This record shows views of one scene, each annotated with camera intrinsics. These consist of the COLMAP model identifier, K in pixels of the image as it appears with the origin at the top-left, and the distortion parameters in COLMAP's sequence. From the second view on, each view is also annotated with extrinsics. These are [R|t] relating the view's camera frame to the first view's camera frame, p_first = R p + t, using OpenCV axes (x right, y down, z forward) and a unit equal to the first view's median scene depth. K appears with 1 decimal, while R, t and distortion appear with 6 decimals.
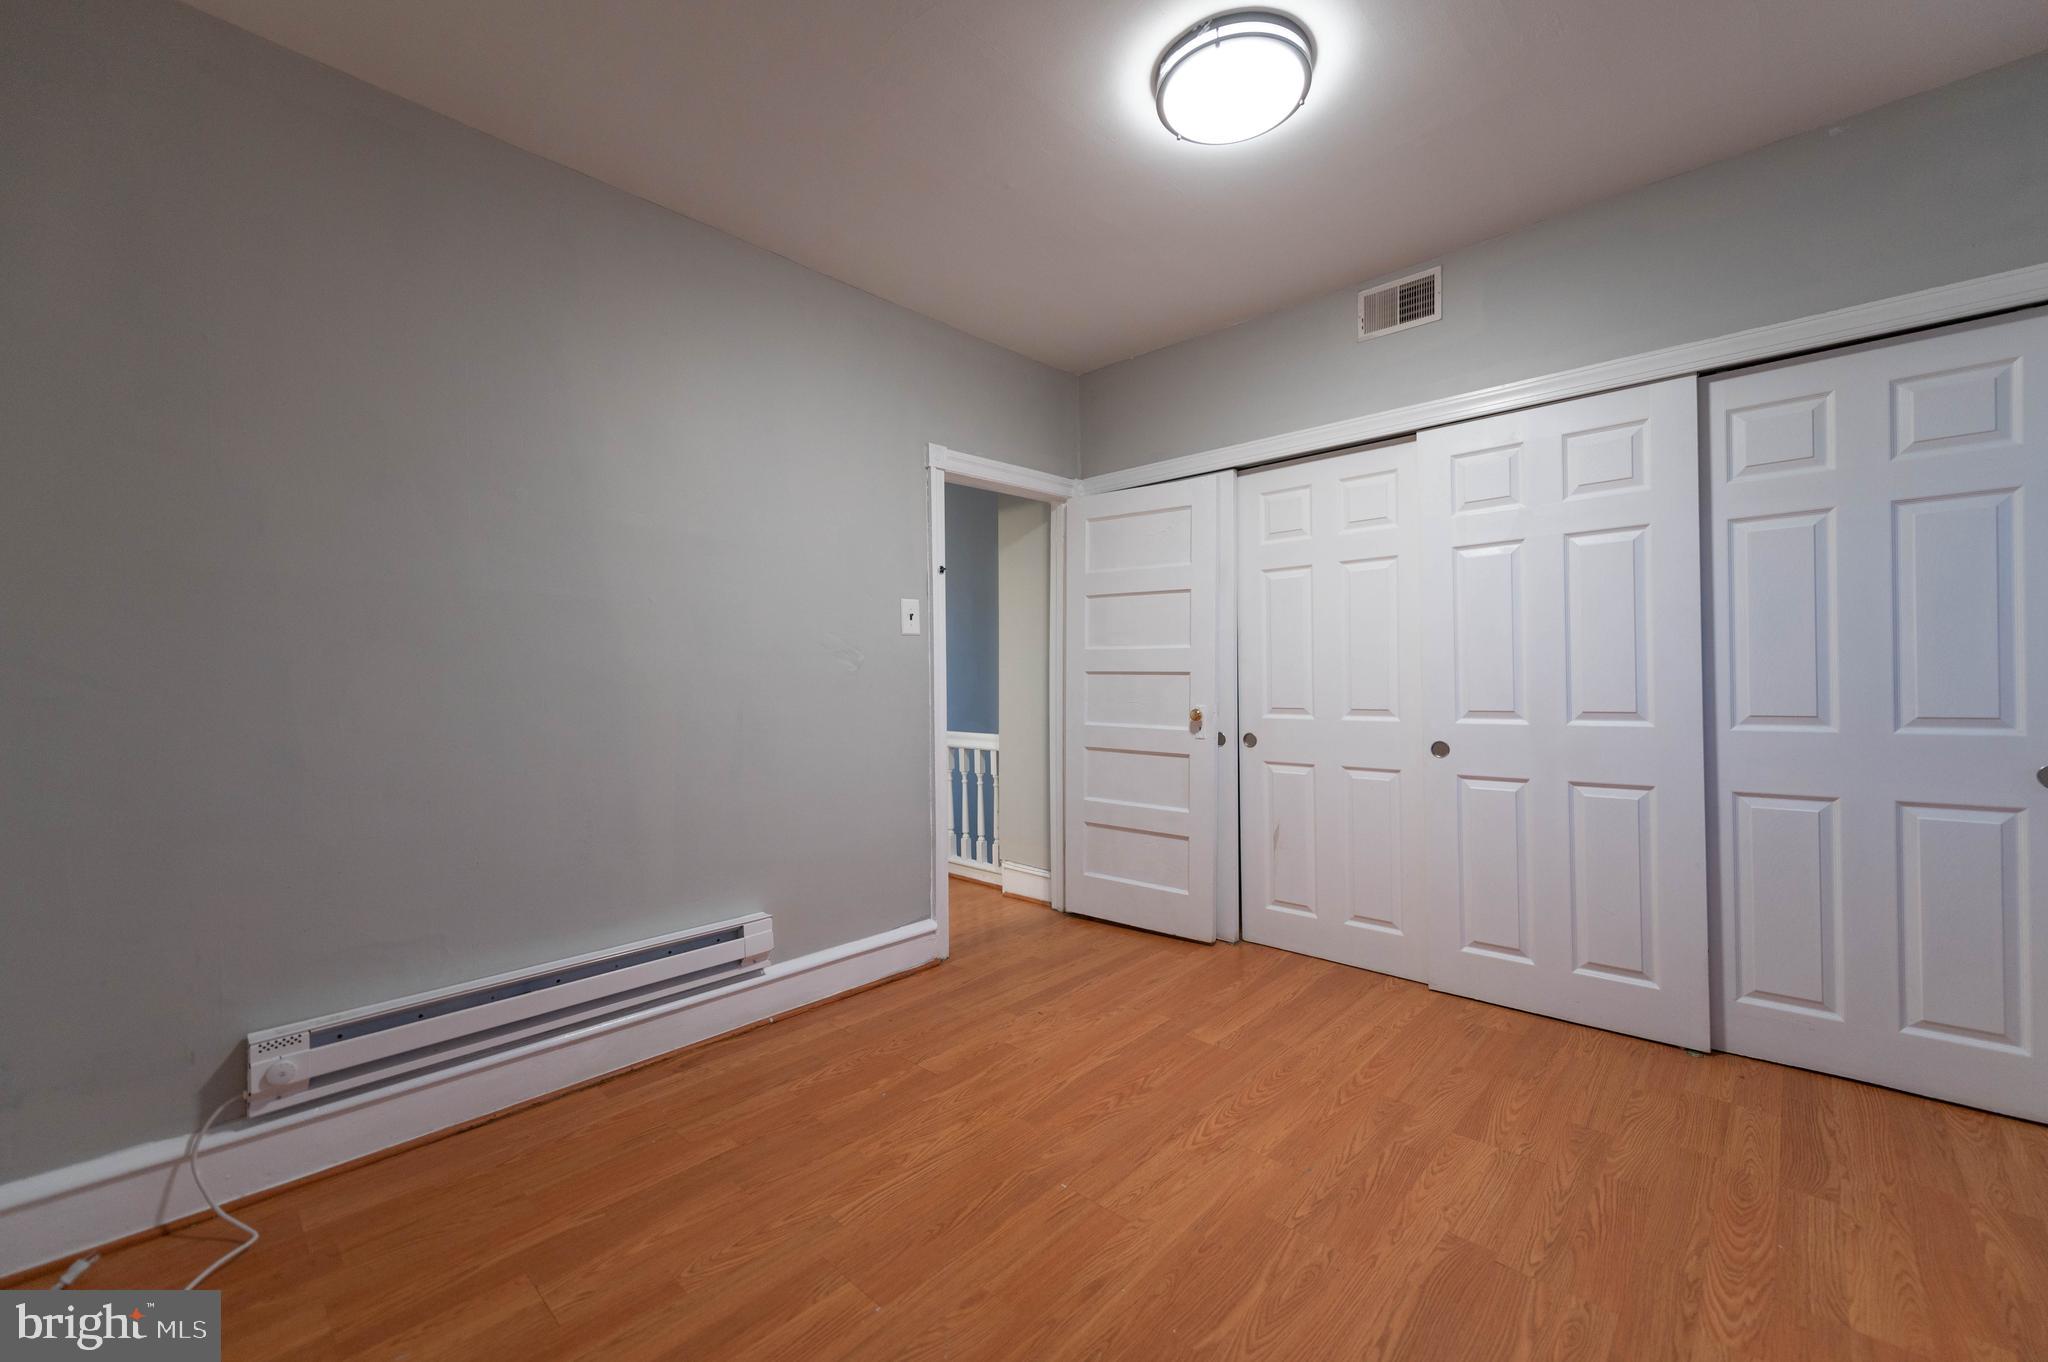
lens RADIAL K [[811.9, 0, 1050.0], [0, 811.9, 683.5], [0, 0, 1]] dist [0.017140, -0.006424]
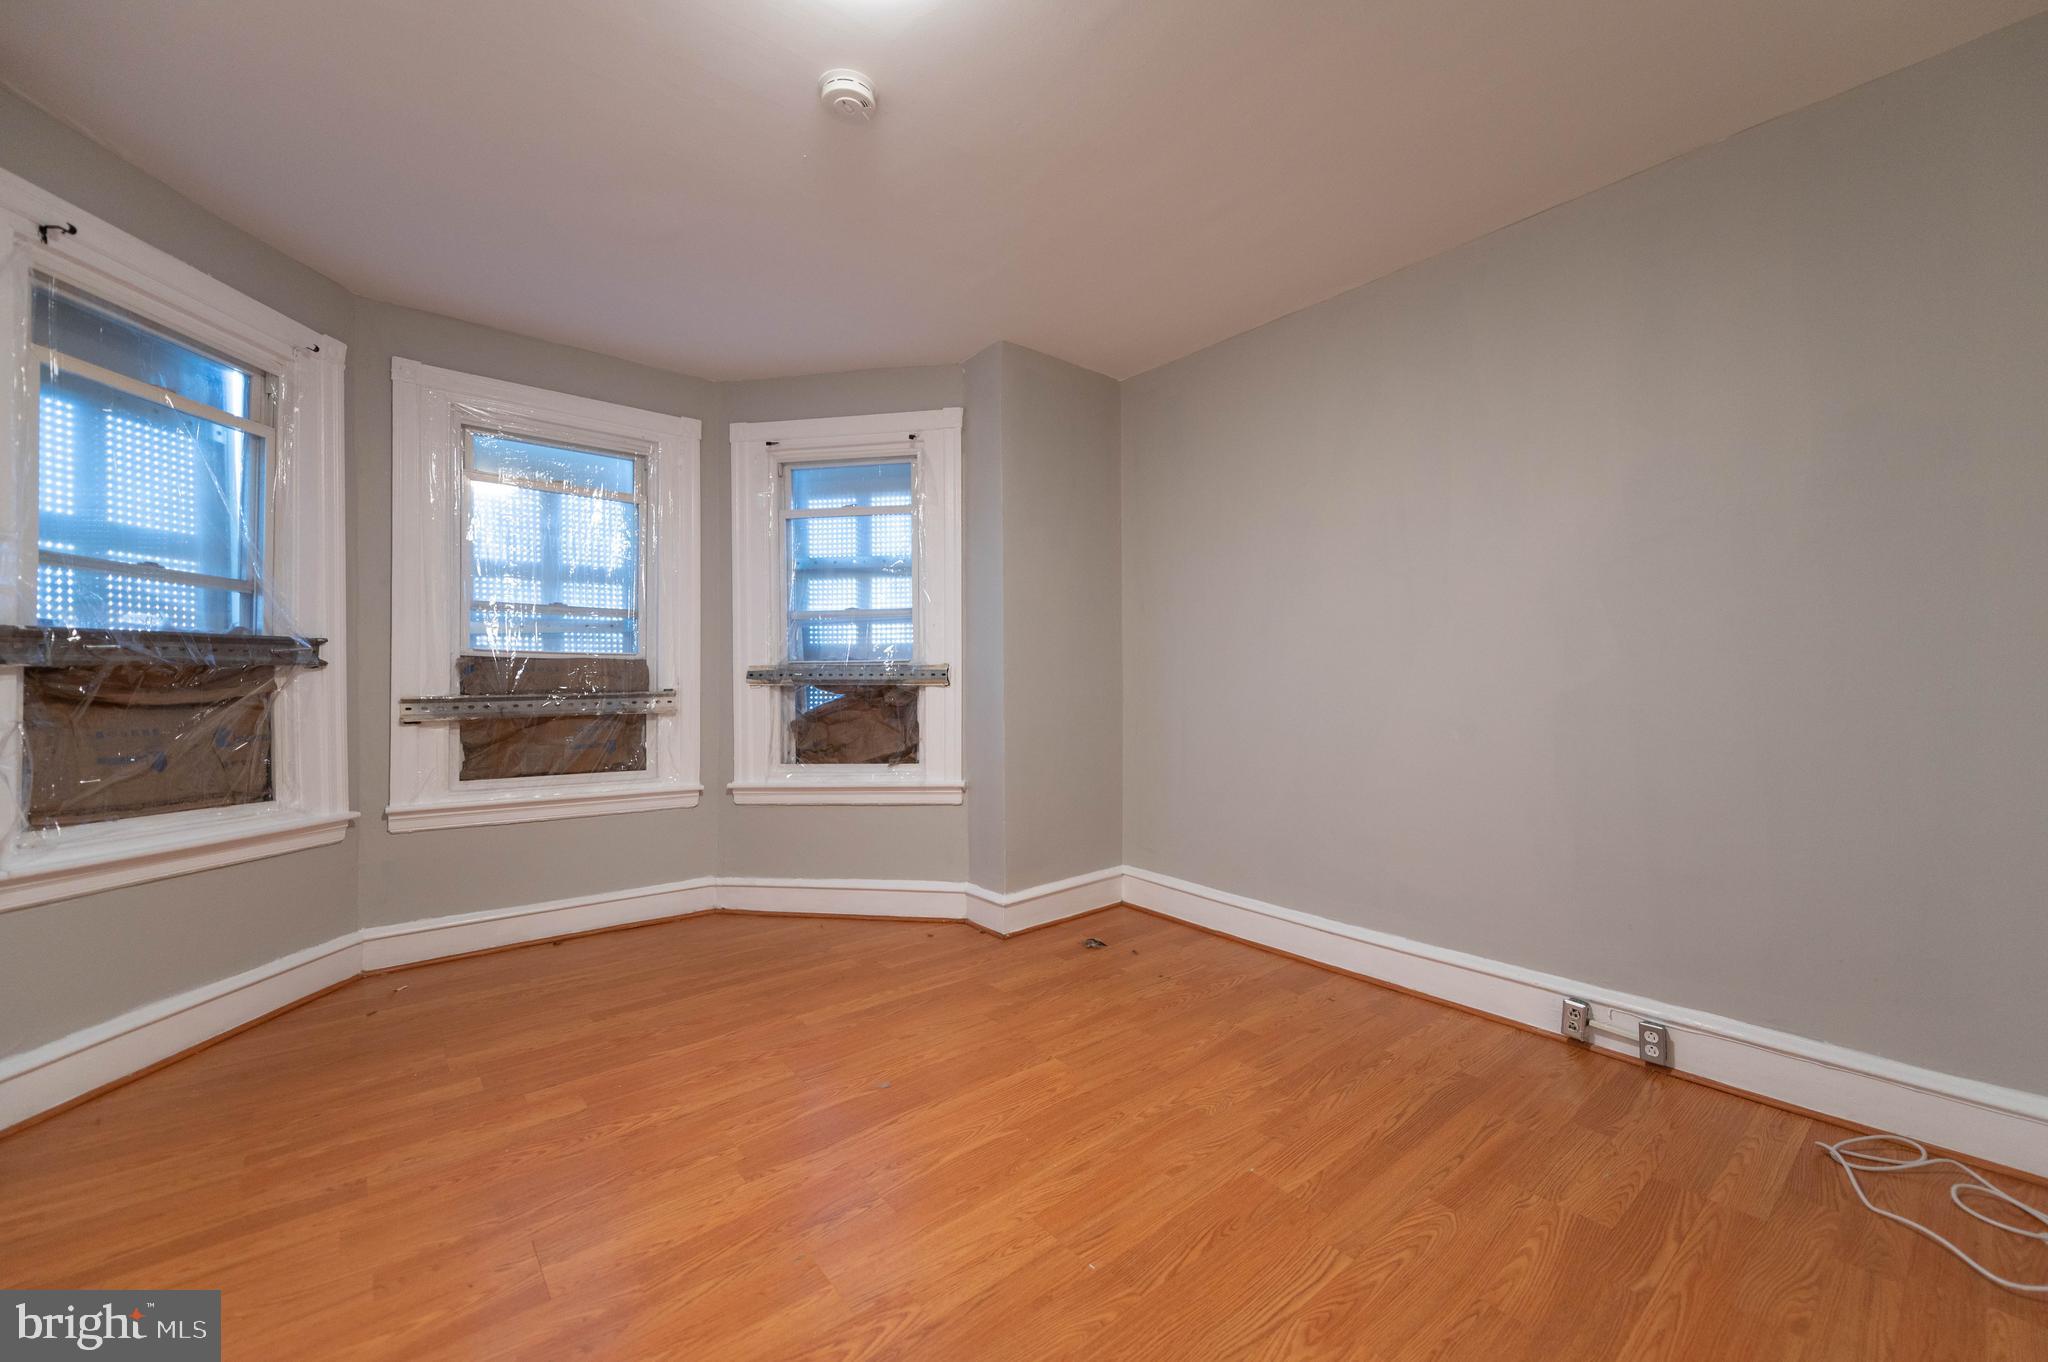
lens RADIAL K [[811.9, 0, 1050.0], [0, 811.9, 683.5], [0, 0, 1]] dist [0.017140, -0.006424]
pose [[-0.992462, 0.009429, 0.122188, -0.042702], [0.011712, 0.999770, 0.017976, -0.008512], [-0.121990, 0.019271, -0.992344, 1.588009]]
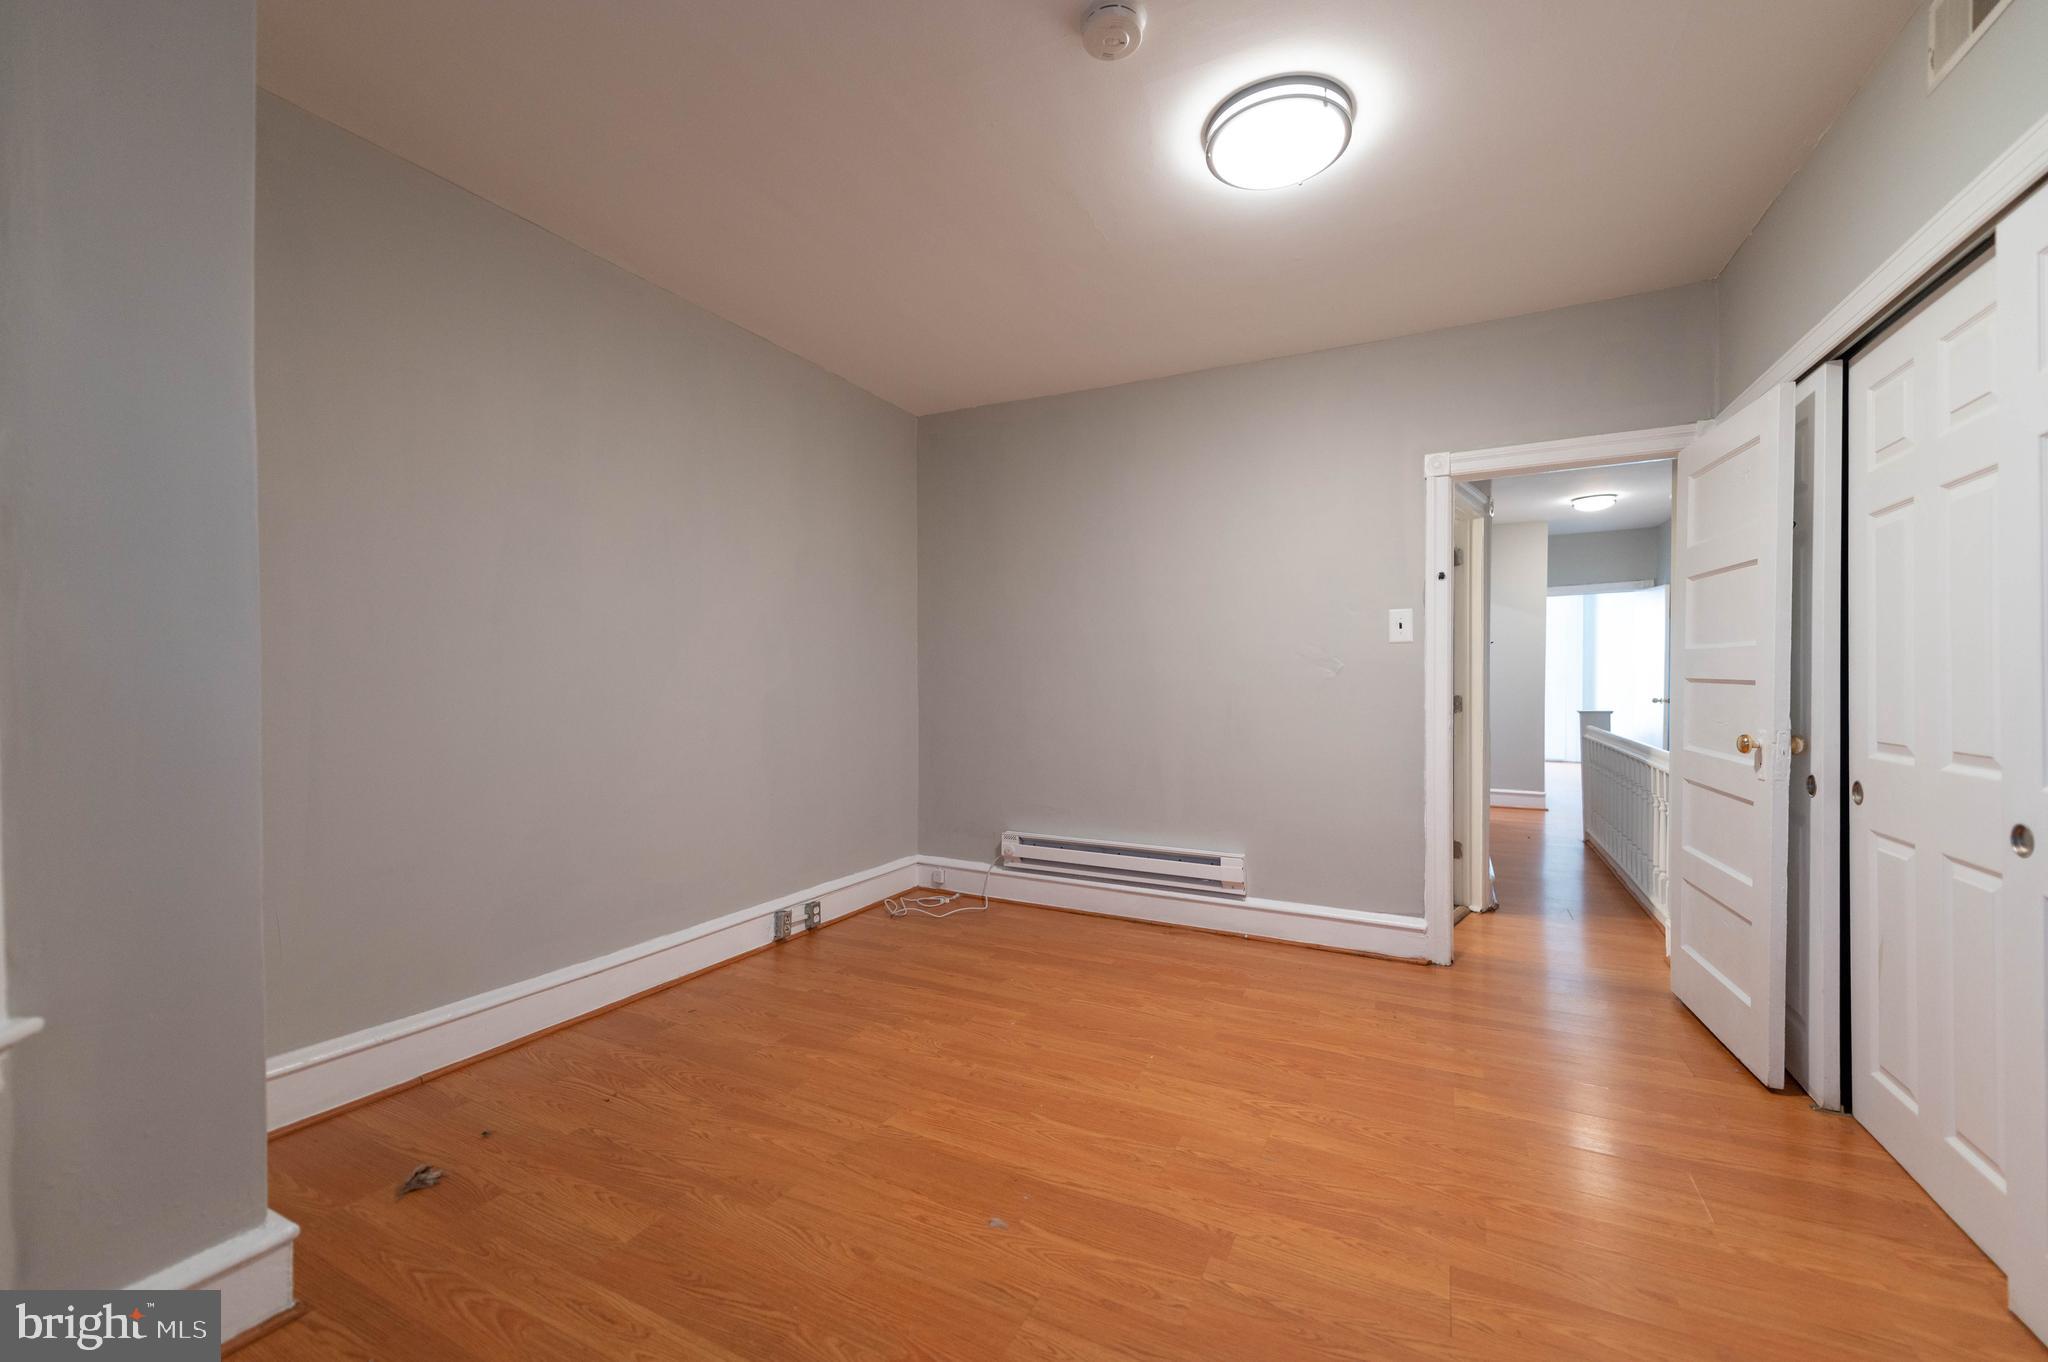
lens RADIAL K [[818.5, 0, 1034.6], [0, 818.5, 683.2], [0, 0, 1]] dist [0.016588, -0.004781]
pose [[0.274323, 0.013877, -0.961537, 1.090149], [-0.019430, 0.999772, 0.008885, -0.010857], [0.961441, 0.016245, 0.274530, 0.369674]]
